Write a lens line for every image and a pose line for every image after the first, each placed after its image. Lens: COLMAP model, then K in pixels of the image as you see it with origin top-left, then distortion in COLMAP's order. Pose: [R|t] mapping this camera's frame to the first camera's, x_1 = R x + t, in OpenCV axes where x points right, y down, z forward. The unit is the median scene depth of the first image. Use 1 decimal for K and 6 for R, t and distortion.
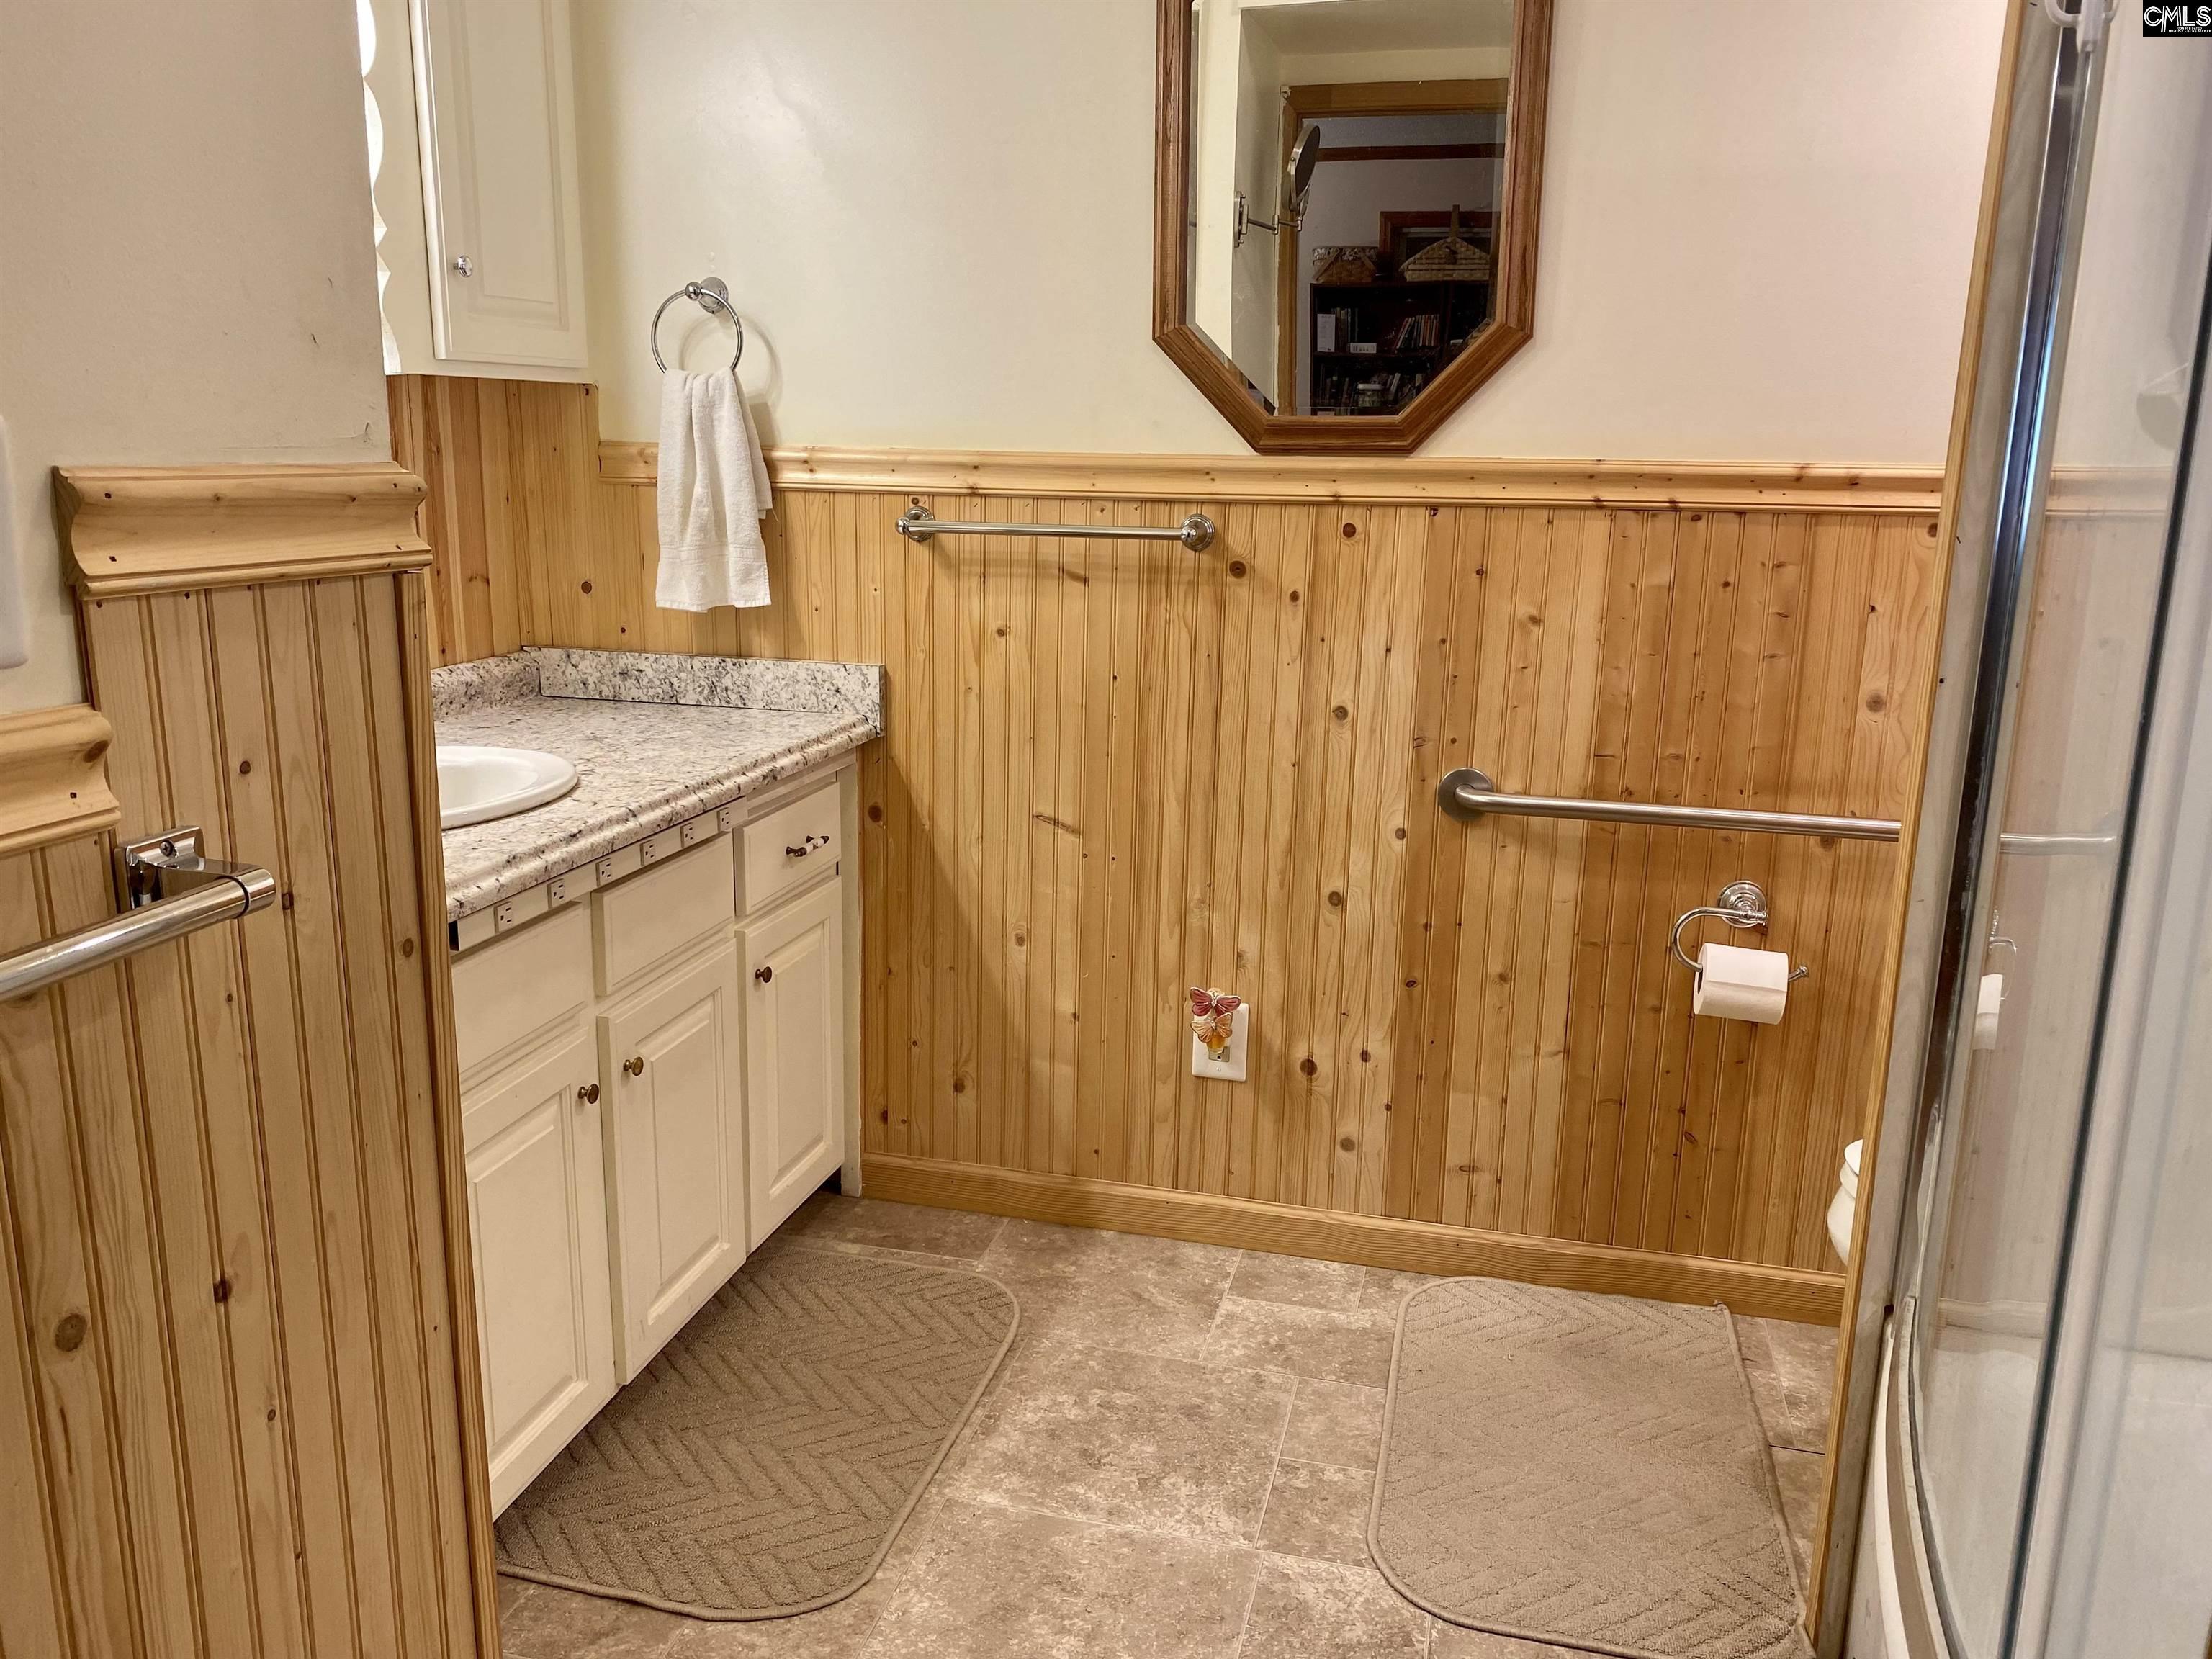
lens RADIAL K [[1706.2, 0, 1102.3], [0, 1706.2, 835.4], [0, 0, 1]] dist [0.128493, -0.231092]
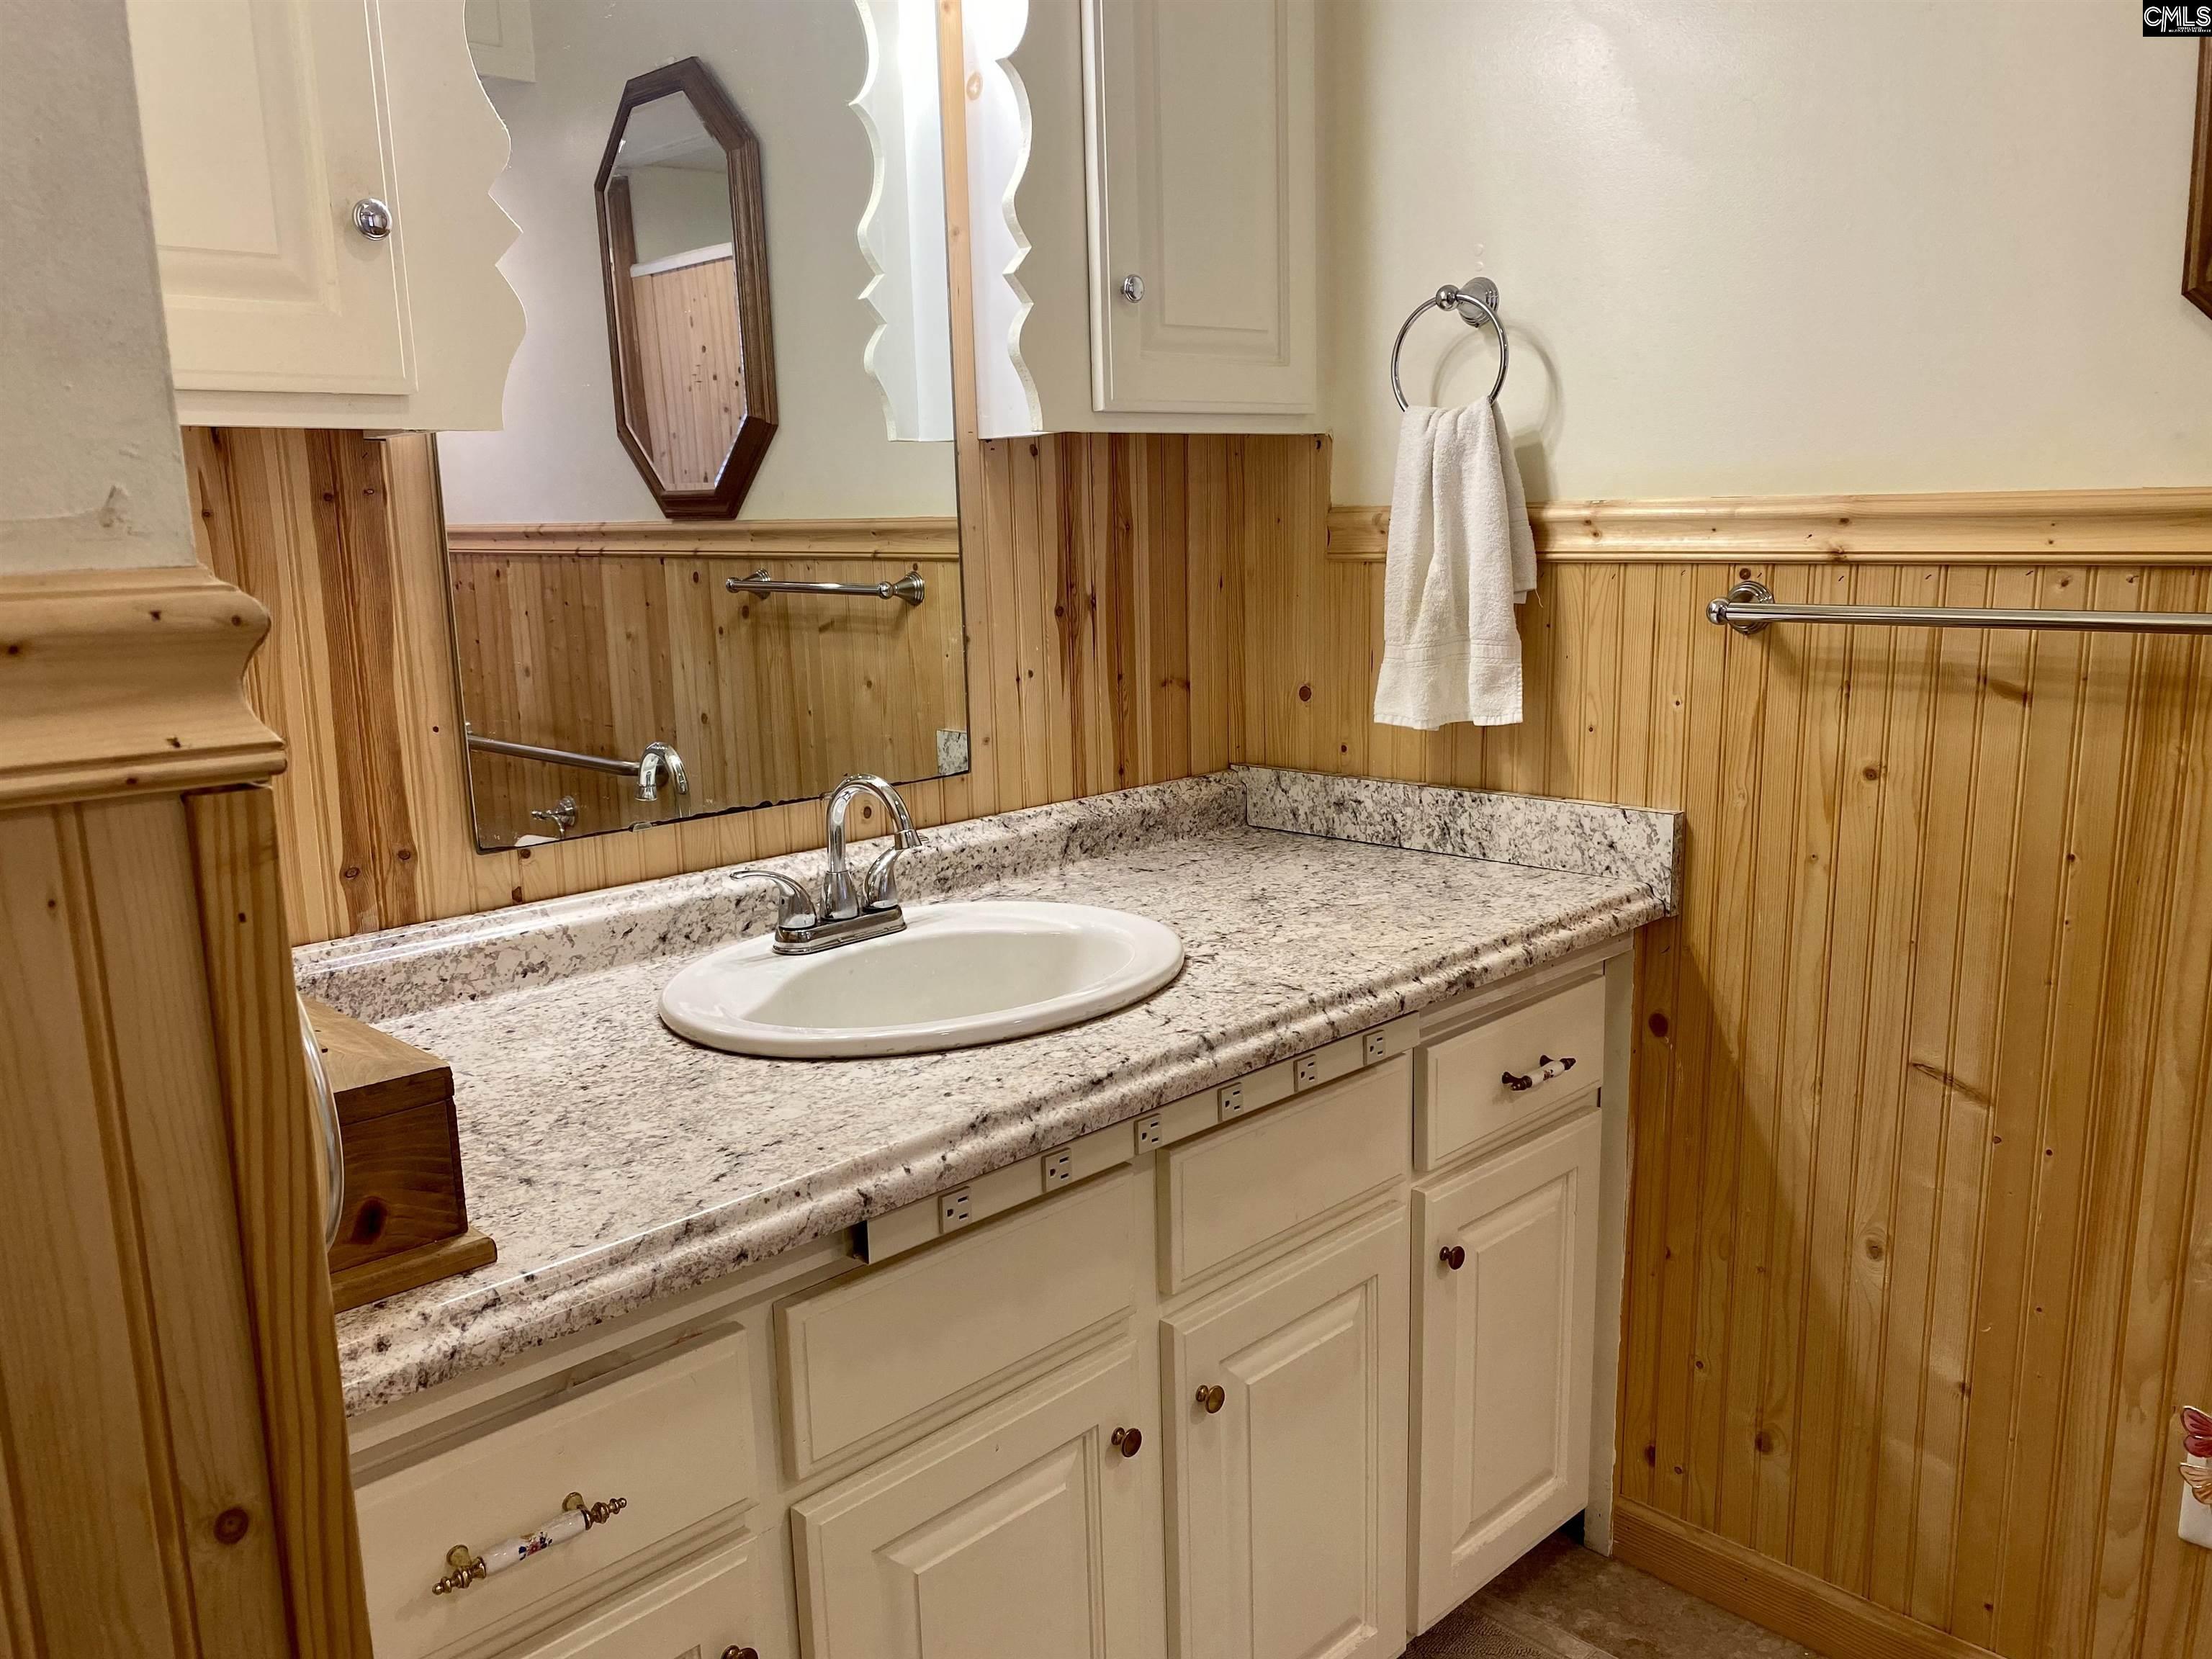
lens RADIAL K [[1682.8, 0, 1117.2], [0, 1682.8, 838.5], [0, 0, 1]] dist [0.048415, -0.051089]
pose [[0.860282, 0.063796, -0.505812, 0.020281], [-0.081510, 0.996589, -0.012936, -0.062996], [0.503261, 0.052358, 0.862547, 0.310213]]
